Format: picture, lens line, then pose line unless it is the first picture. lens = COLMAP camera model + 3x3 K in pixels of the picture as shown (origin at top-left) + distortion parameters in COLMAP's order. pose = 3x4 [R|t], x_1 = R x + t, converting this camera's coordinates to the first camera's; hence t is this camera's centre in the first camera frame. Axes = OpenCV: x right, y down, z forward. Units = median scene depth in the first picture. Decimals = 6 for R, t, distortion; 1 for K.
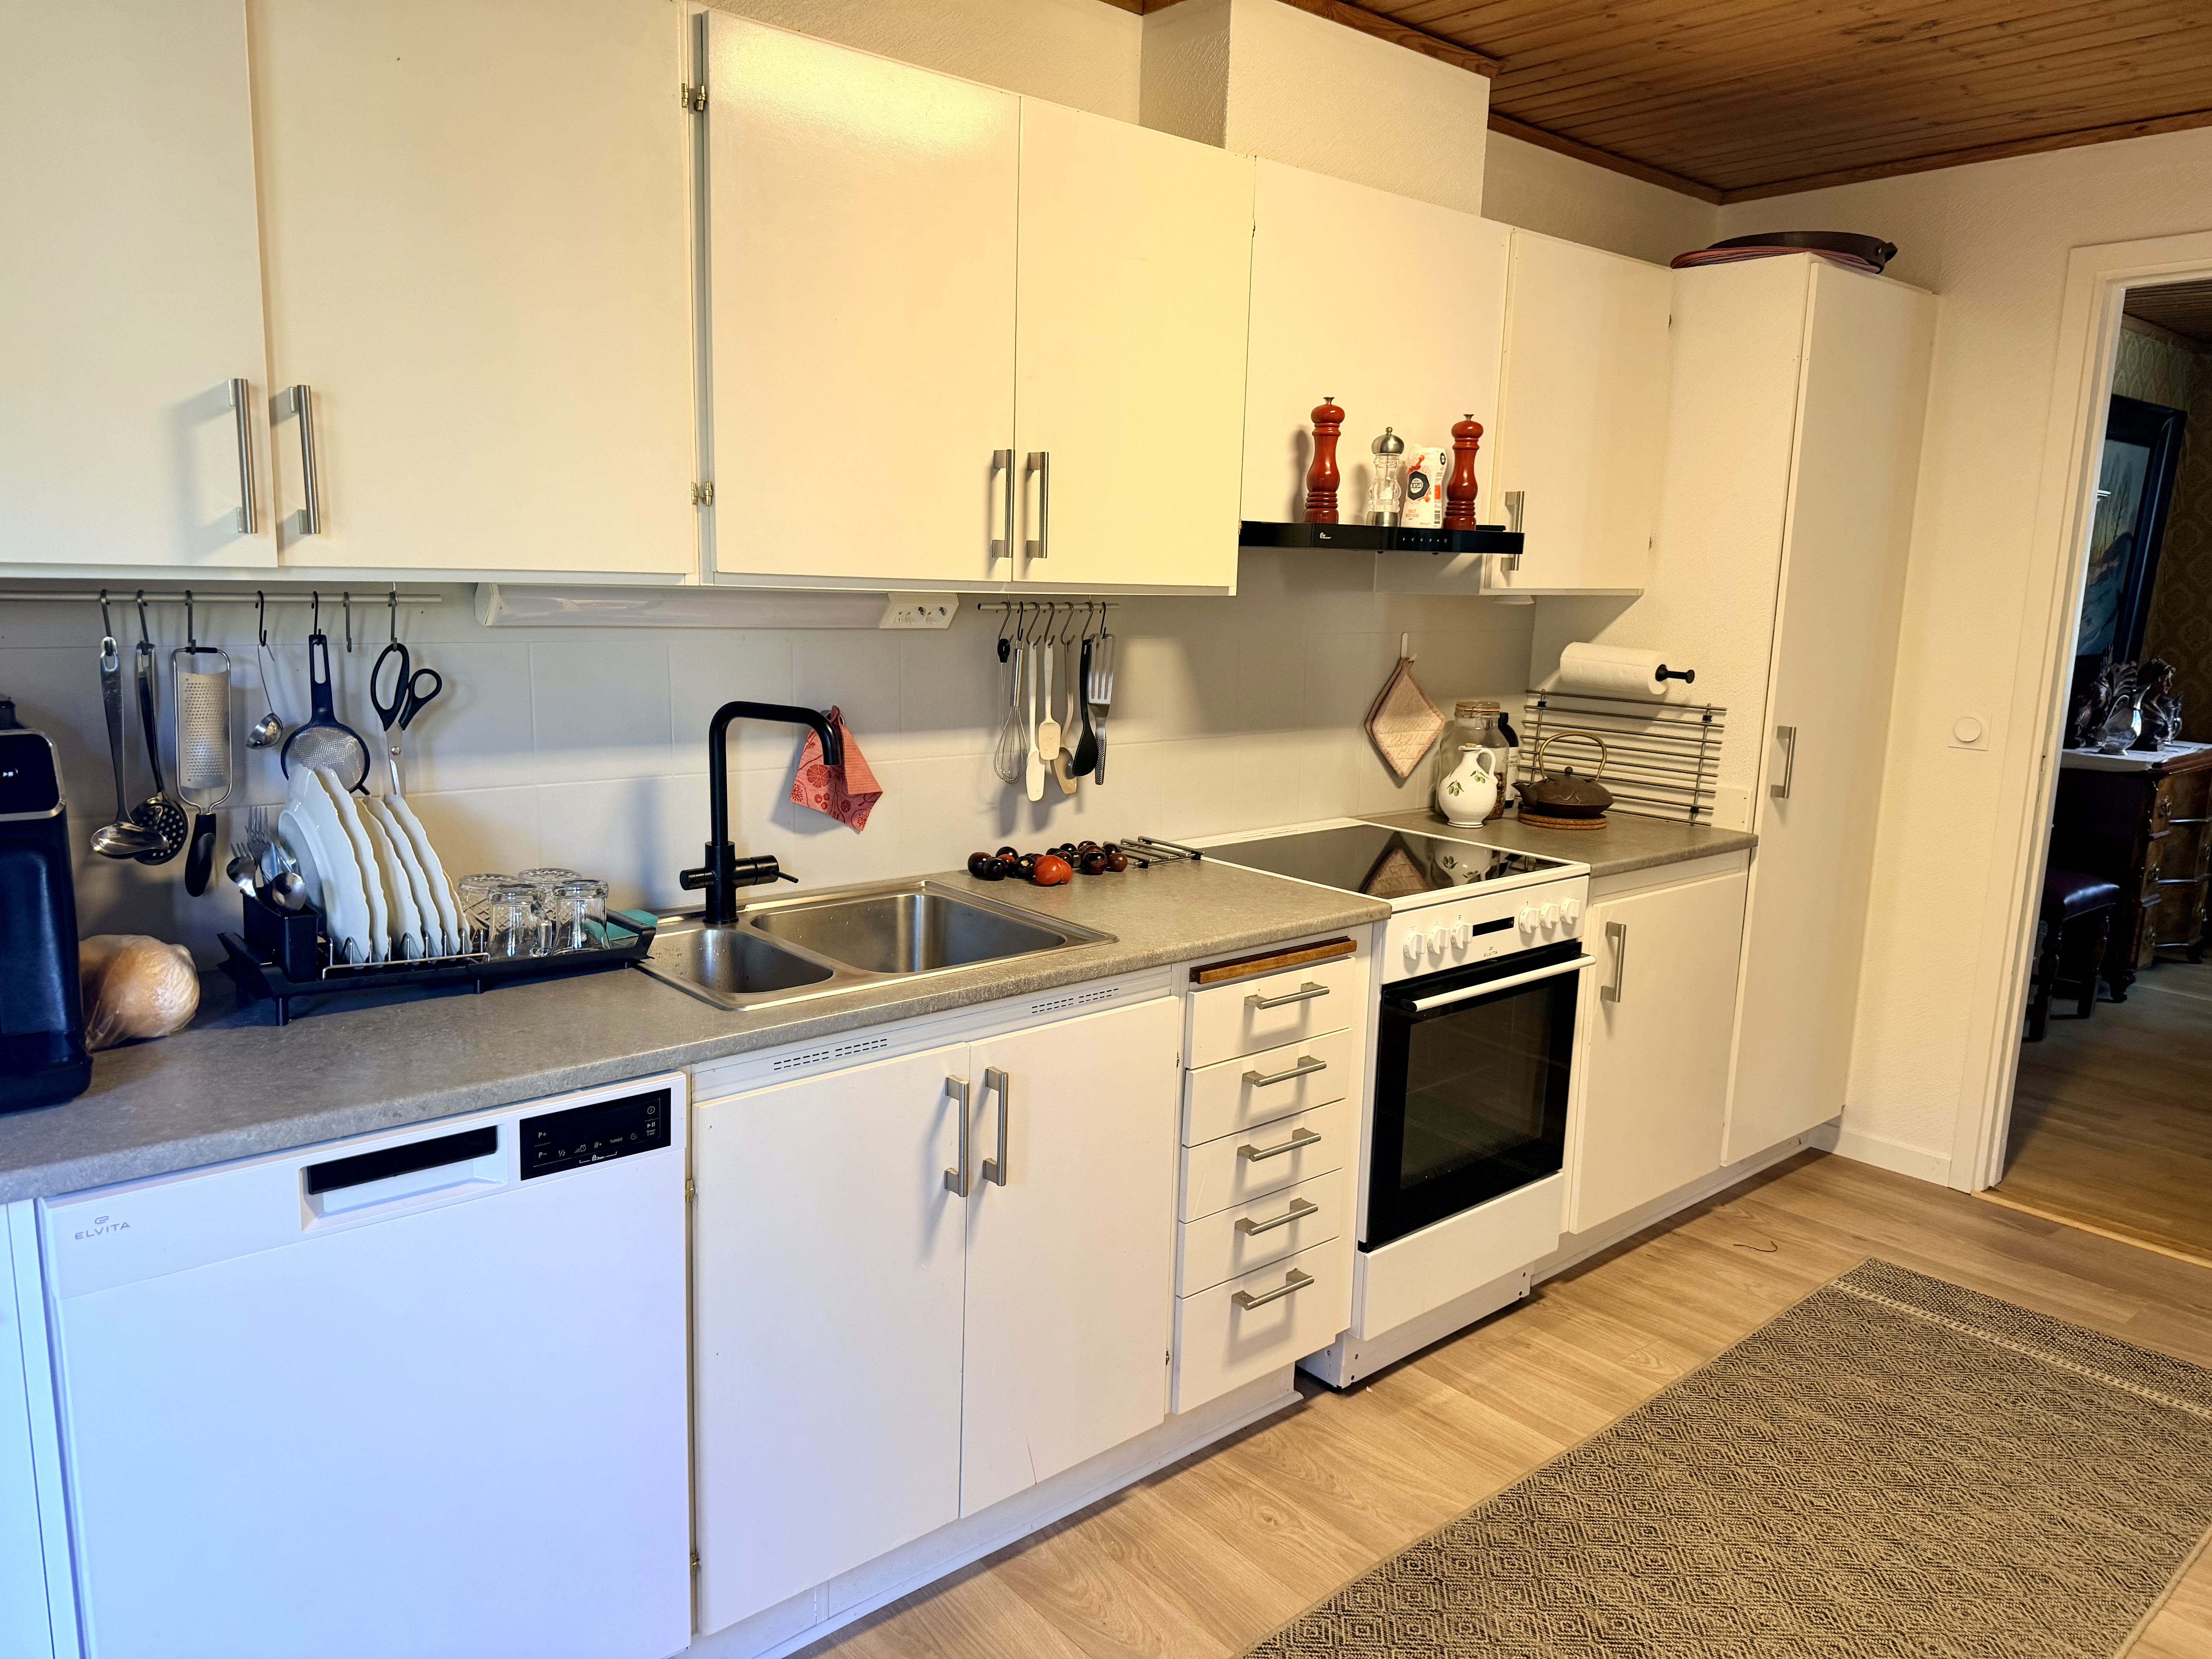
lens RADIAL K [[1554.8, 0, 1109.8], [0, 1554.8, 849.9], [0, 0, 1]] dist [-0.000986, 0.001414]
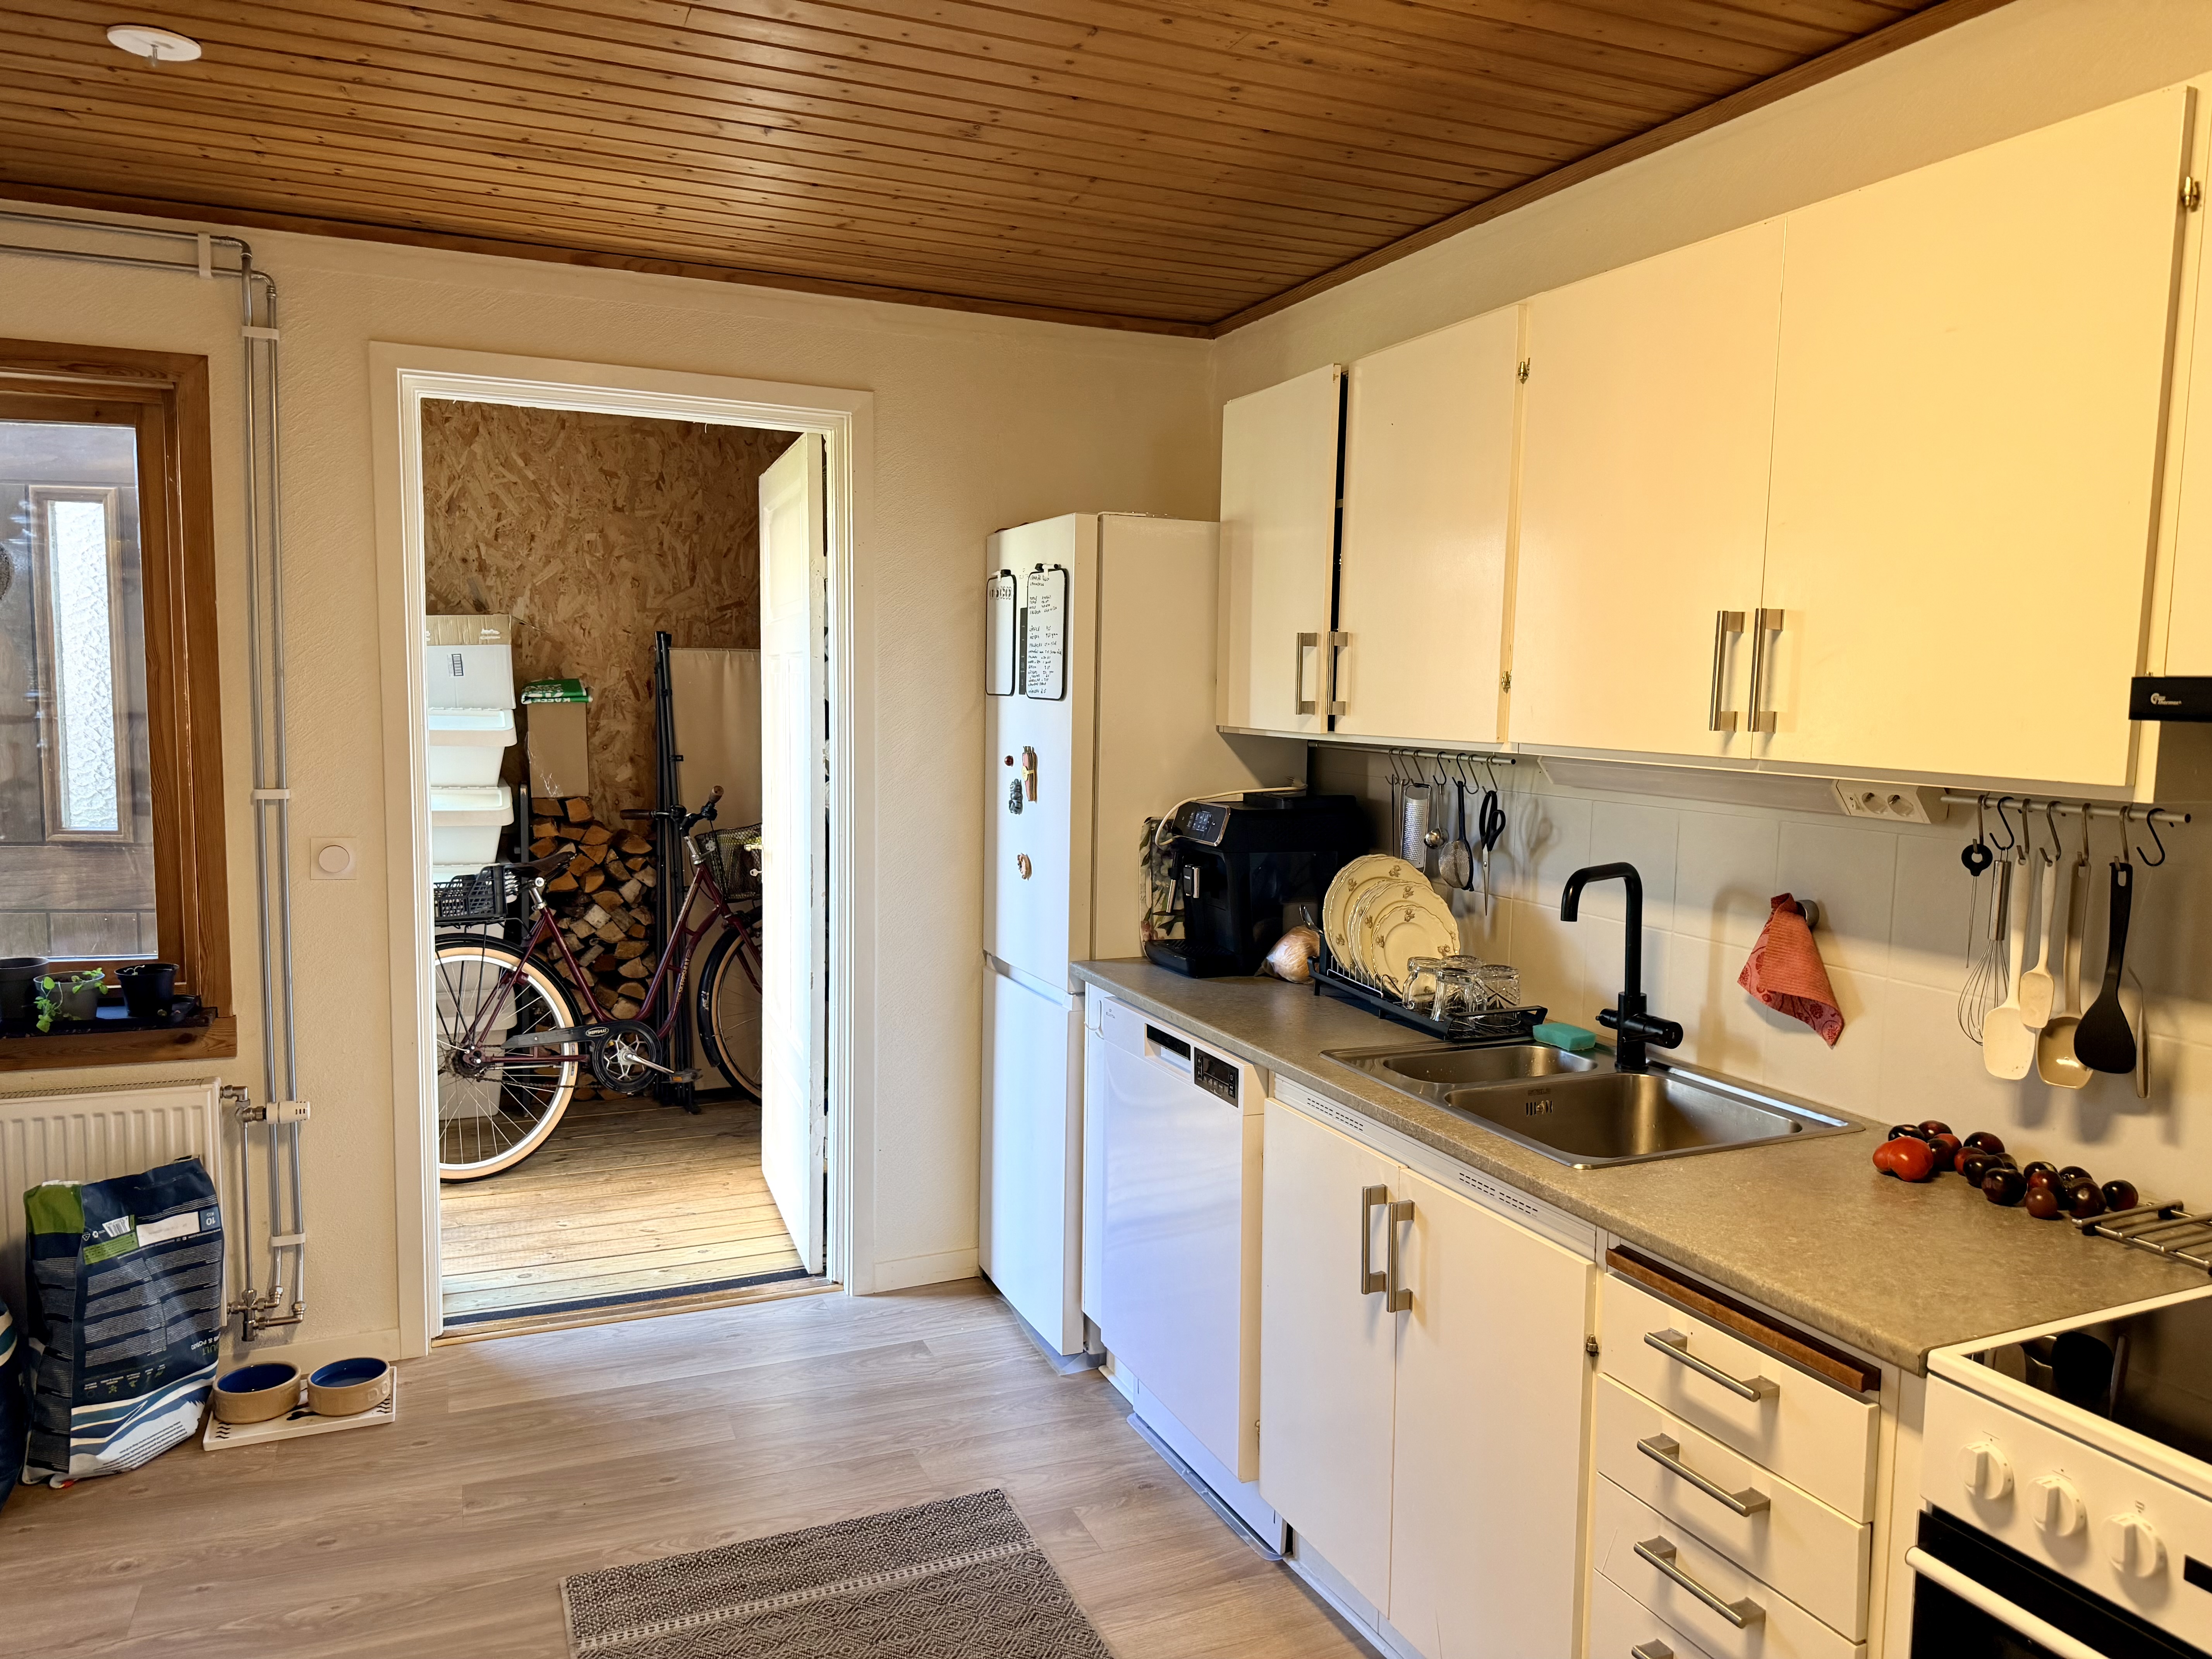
lens RADIAL K [[1554.8, 0, 1108.7], [0, 1554.8, 827.1], [0, 0, 1]] dist [-0.000986, 0.001414]
pose [[-0.336079, 0.048640, -0.940577, 0.818689], [-0.192185, 0.974112, 0.119045, -0.163084], [0.922017, 0.220773, -0.318031, 0.911067]]
